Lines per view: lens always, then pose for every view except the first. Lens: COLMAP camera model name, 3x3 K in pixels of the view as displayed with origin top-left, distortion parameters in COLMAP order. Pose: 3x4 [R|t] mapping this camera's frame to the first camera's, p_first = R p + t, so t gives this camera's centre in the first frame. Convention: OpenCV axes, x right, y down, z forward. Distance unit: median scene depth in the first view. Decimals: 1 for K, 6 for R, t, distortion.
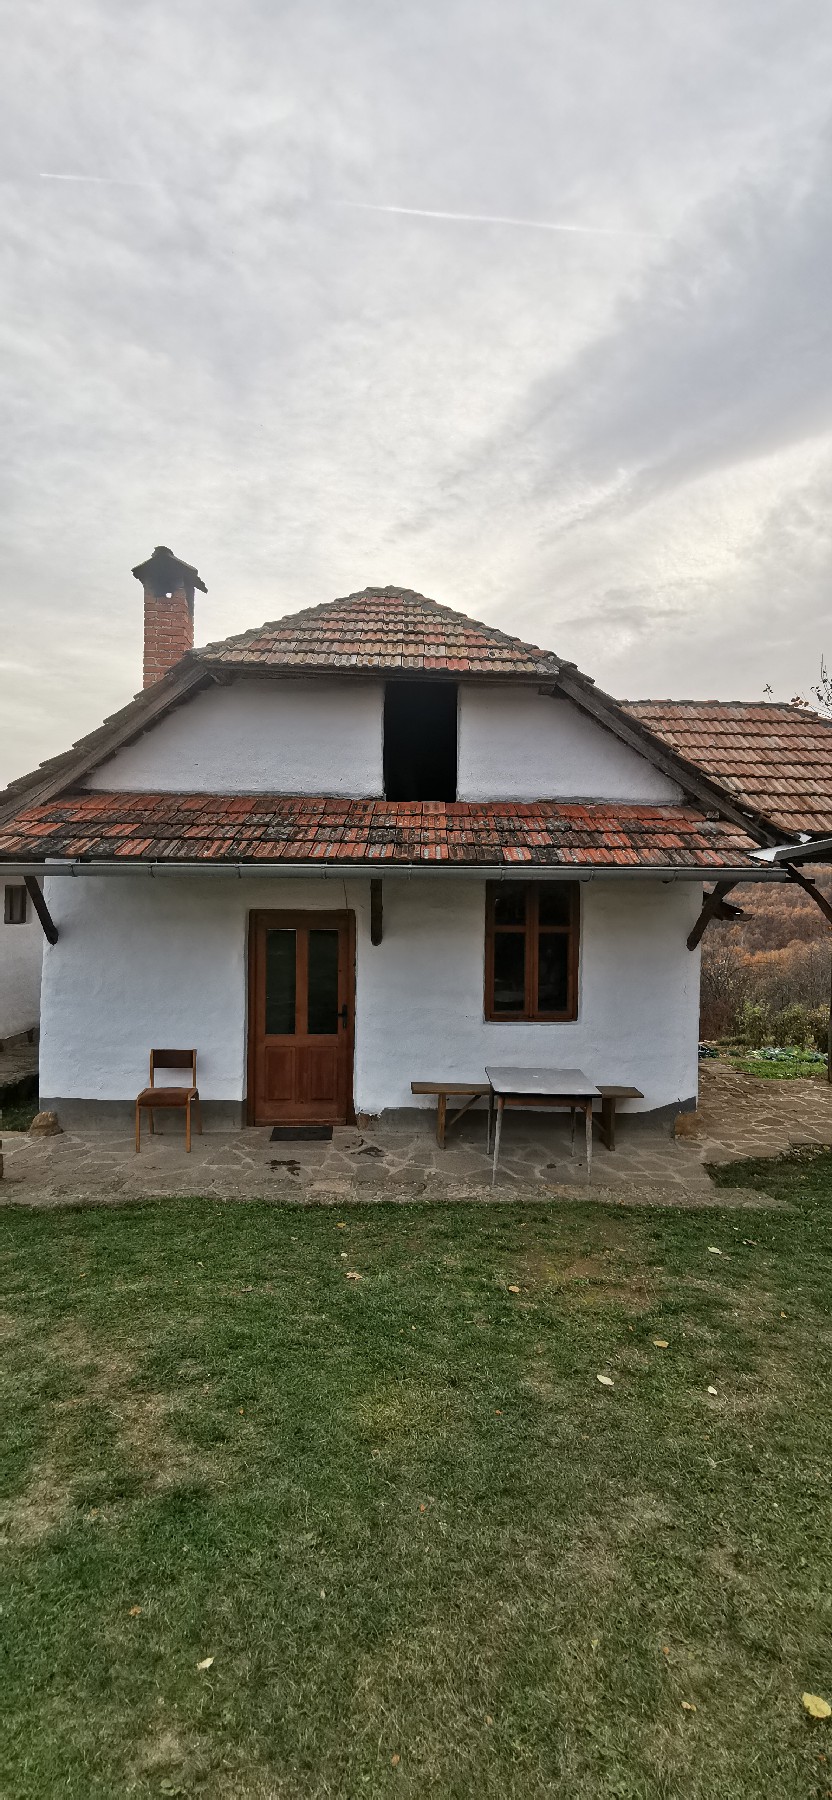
lens RADIAL K [[821.5, 0, 414.1], [0, 821.5, 900.7], [0, 0, 1]] dist [0.003183, 0.000099]
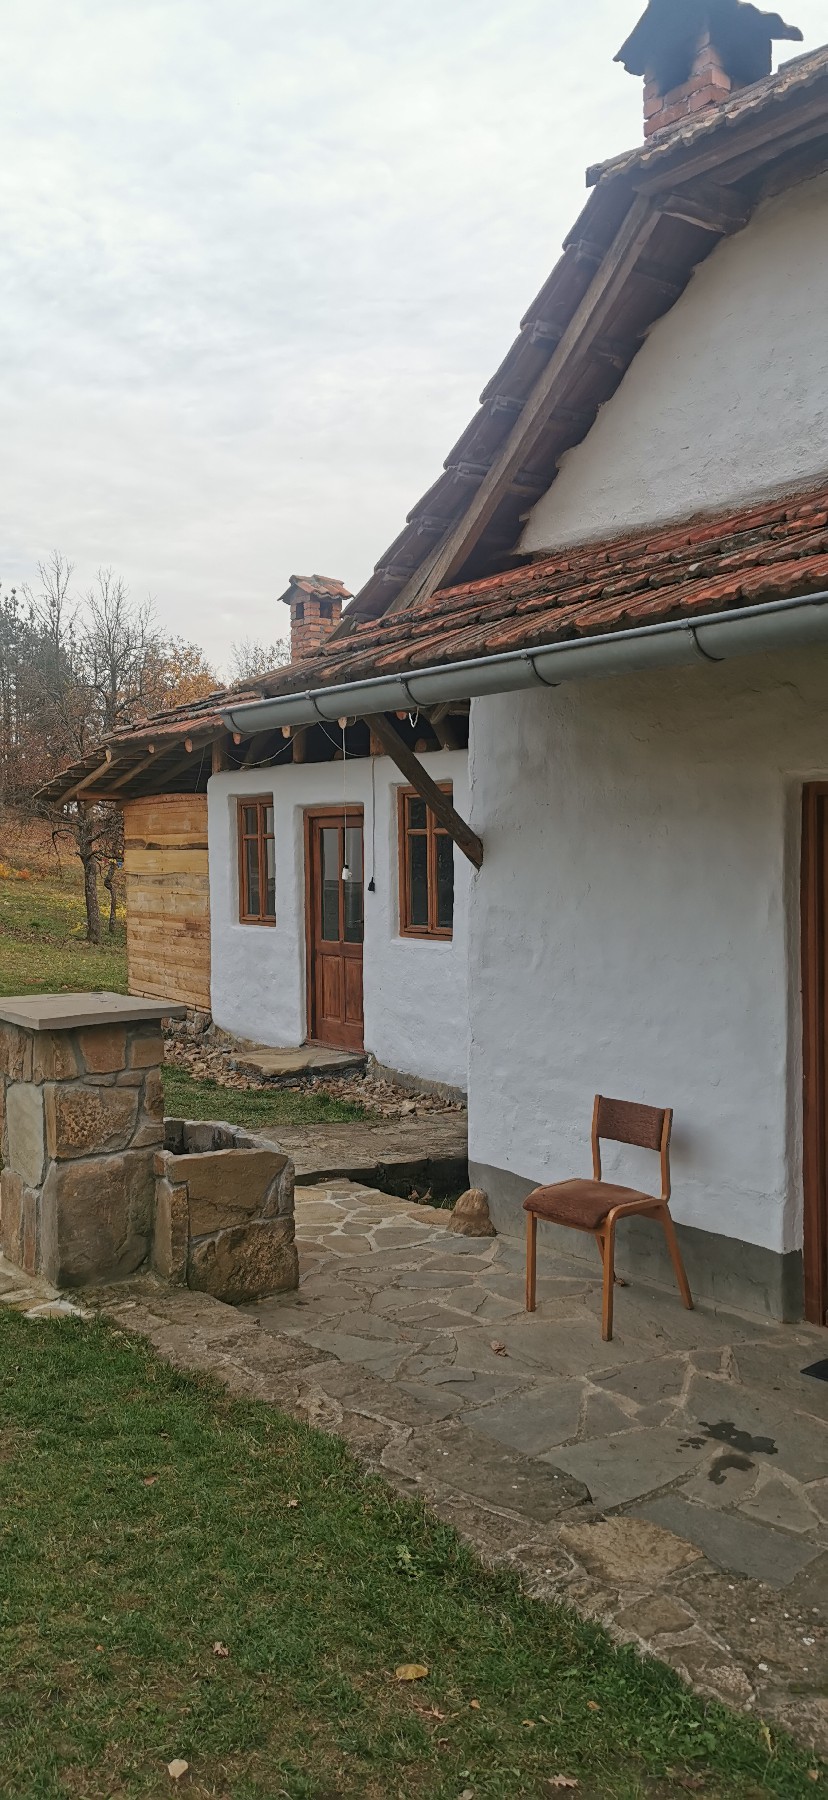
lens RADIAL K [[1373.0, 0, 413.7], [0, 1373.0, 909.2], [0, 0, 1]] dist [-0.008786, -0.005484]
pose [[0.542066, 0.013521, -0.840227, 0.283752], [0.027040, 0.999072, 0.033522, 0.054127], [0.839901, -0.040891, 0.541197, 0.551015]]
